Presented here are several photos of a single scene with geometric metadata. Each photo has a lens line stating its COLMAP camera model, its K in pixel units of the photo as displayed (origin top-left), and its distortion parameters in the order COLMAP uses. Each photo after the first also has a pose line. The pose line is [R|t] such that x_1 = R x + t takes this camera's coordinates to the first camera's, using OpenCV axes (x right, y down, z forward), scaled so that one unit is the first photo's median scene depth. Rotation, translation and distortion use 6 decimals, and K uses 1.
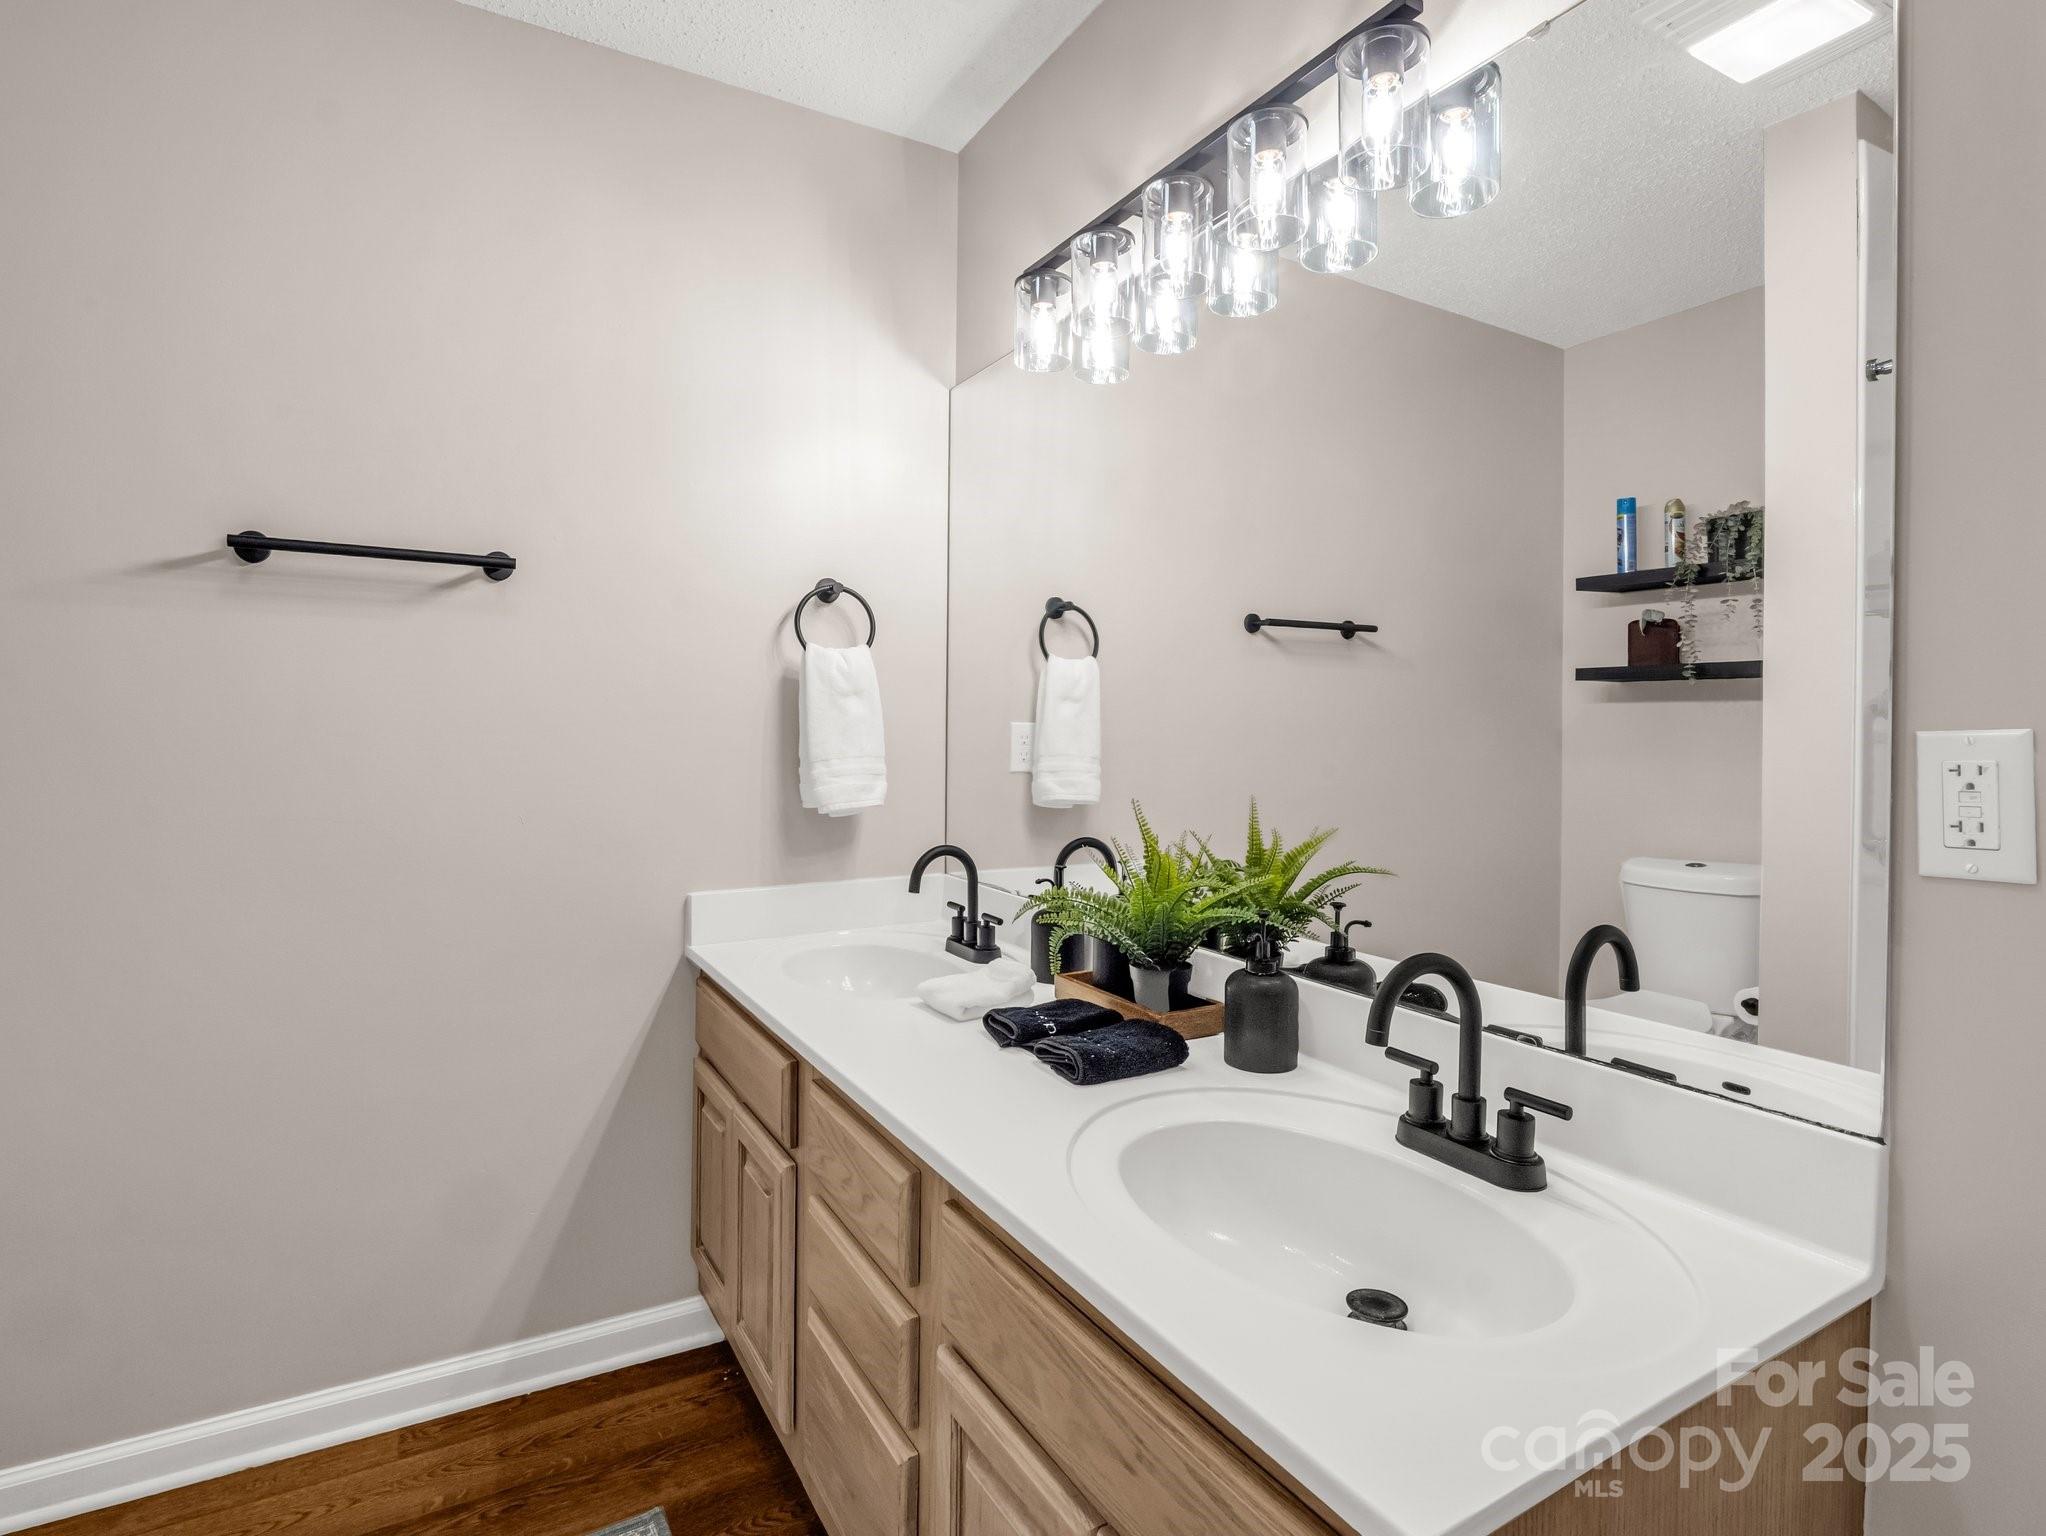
lens RADIAL K [[1066.8, 0, 1022.4], [0, 1066.8, 760.2], [0, 0, 1]] dist [-0.004772, -0.002114]
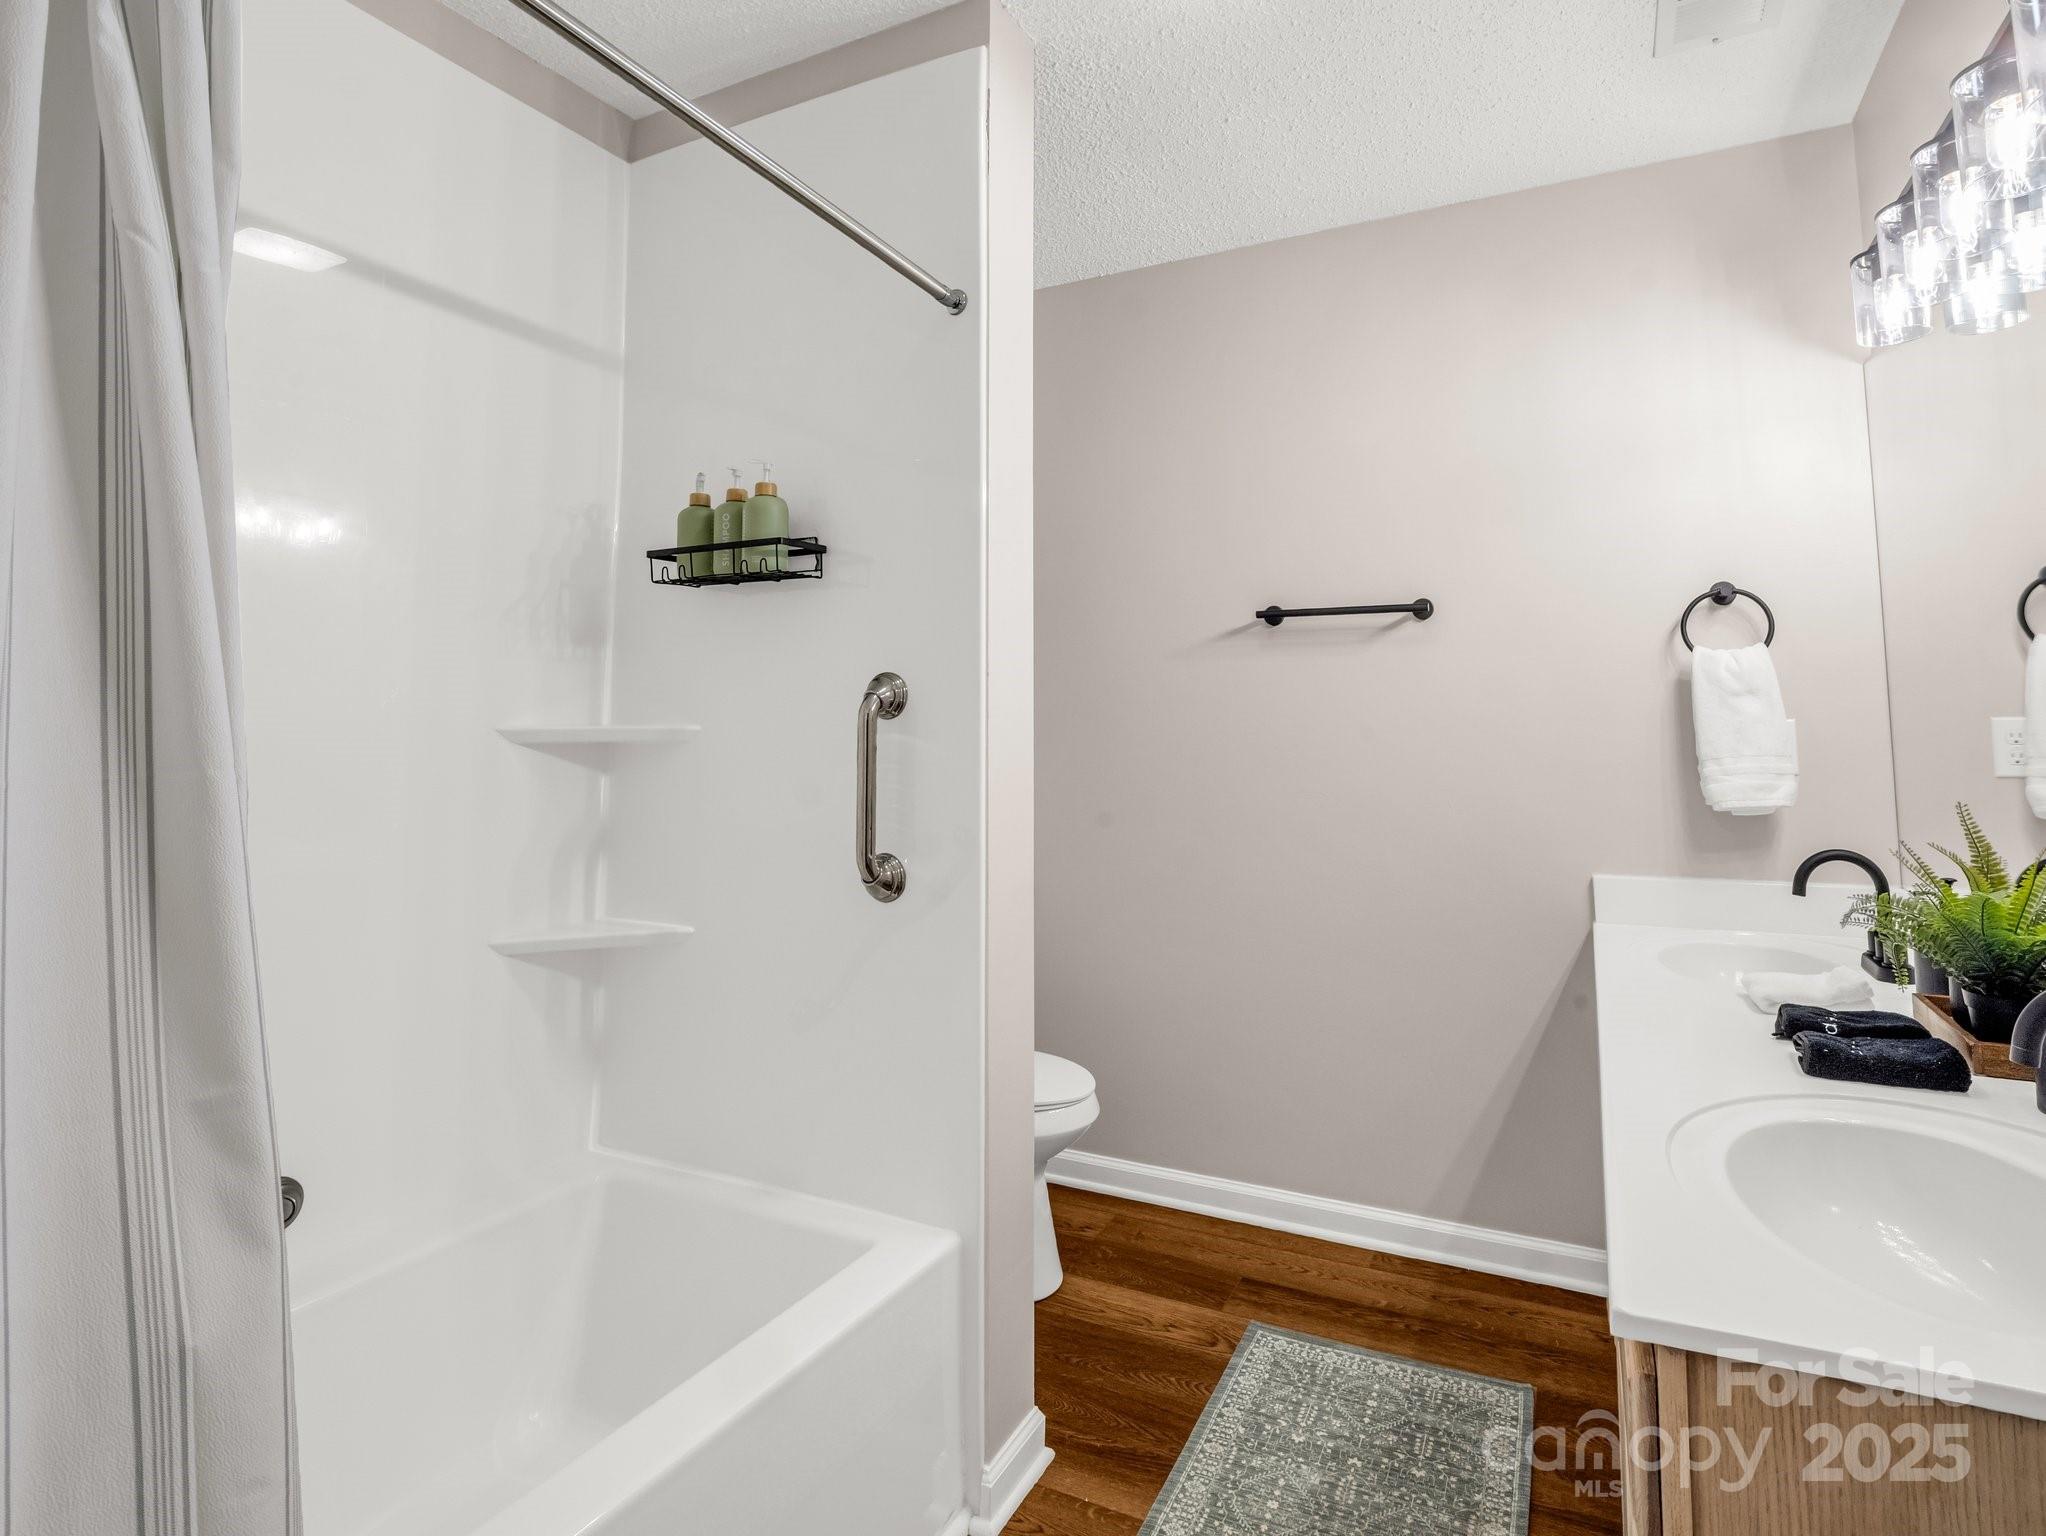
lens RADIAL K [[1022.4, 0, 1018.5], [0, 1022.4, 747.2], [0, 0, 1]] dist [-0.005897, -0.001616]
pose [[0.540047, 0.002098, -0.841632, 0.279028], [-0.011662, 0.999920, -0.004991, 0.001510], [0.841554, 0.012511, 0.540028, -0.097627]]
